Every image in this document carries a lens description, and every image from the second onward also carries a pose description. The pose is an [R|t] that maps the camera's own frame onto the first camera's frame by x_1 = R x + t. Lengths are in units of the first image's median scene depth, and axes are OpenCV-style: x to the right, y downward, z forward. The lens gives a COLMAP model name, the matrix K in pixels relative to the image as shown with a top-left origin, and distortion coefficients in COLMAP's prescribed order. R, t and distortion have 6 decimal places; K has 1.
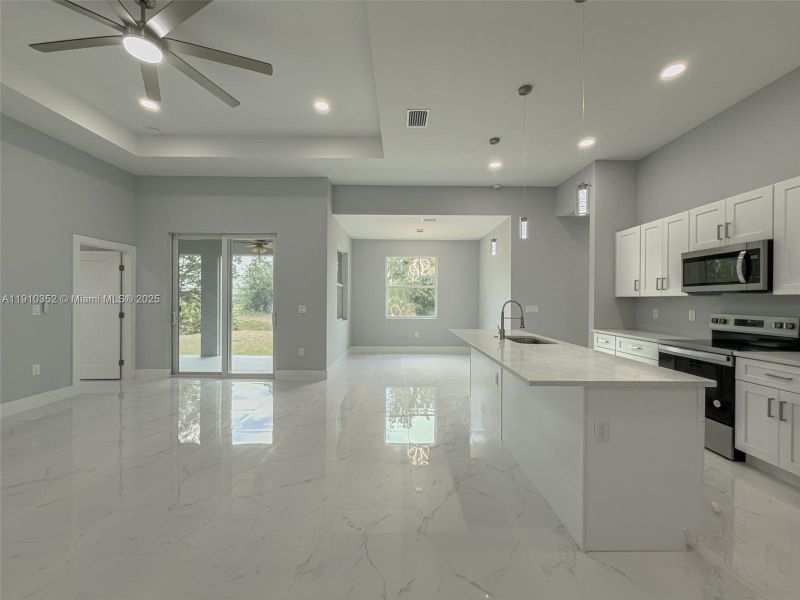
lens RADIAL K [[323.0, 0, 400.0], [0, 323.0, 300.0], [0, 0, 1]] dist [-0.001858, -0.000137]
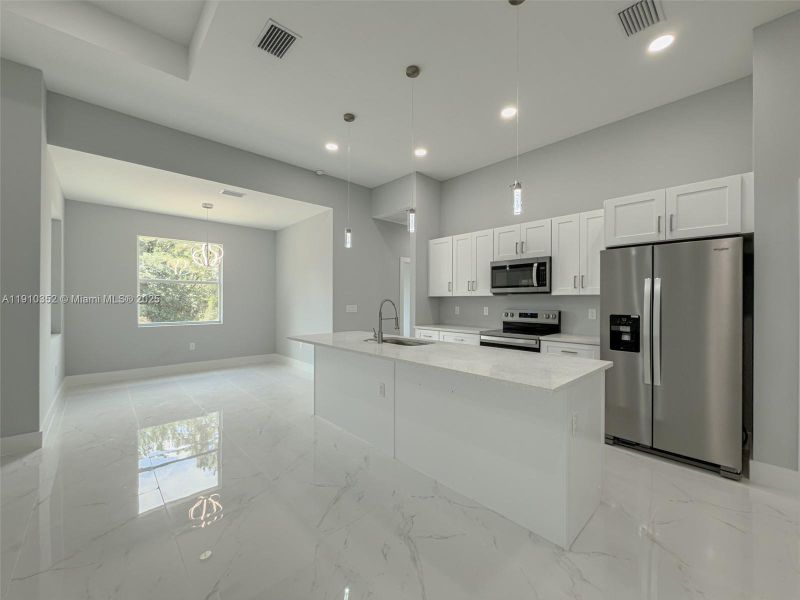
lens RADIAL K [[323.0, 0, 400.0], [0, 323.0, 300.0], [0, 0, 1]] dist [-0.001858, -0.000137]
pose [[0.730407, -0.001353, 0.683010, -0.205403], [0.001796, 0.999998, 0.000060, 0.002907], [-0.683009, 0.001182, 0.730409, 0.265042]]
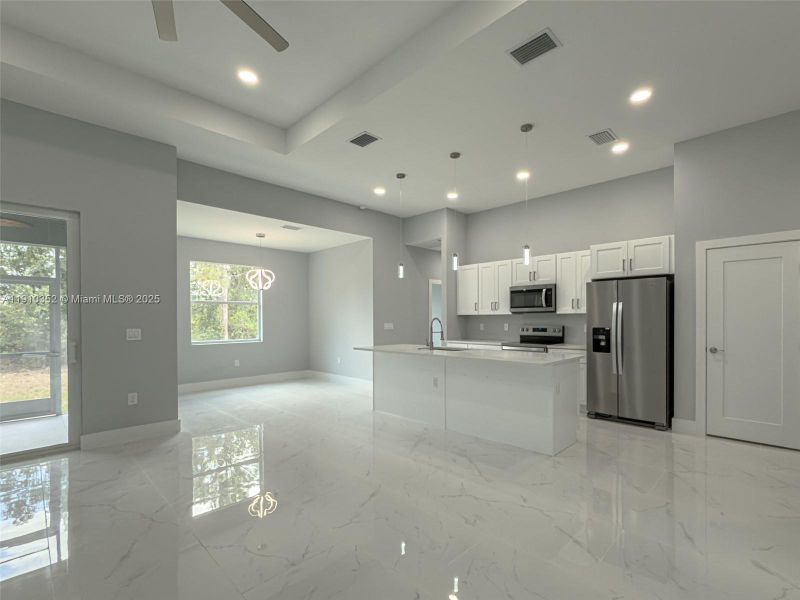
lens RADIAL K [[382.8, 0, 432.7], [0, 382.8, 319.1], [0, 0, 1]] dist [-0.001597, -0.000241]
pose [[0.675700, -0.009320, 0.737118, -0.613870], [0.009073, 0.999949, 0.004327, -0.000377], [-0.737121, 0.003764, 0.675751, 0.022569]]
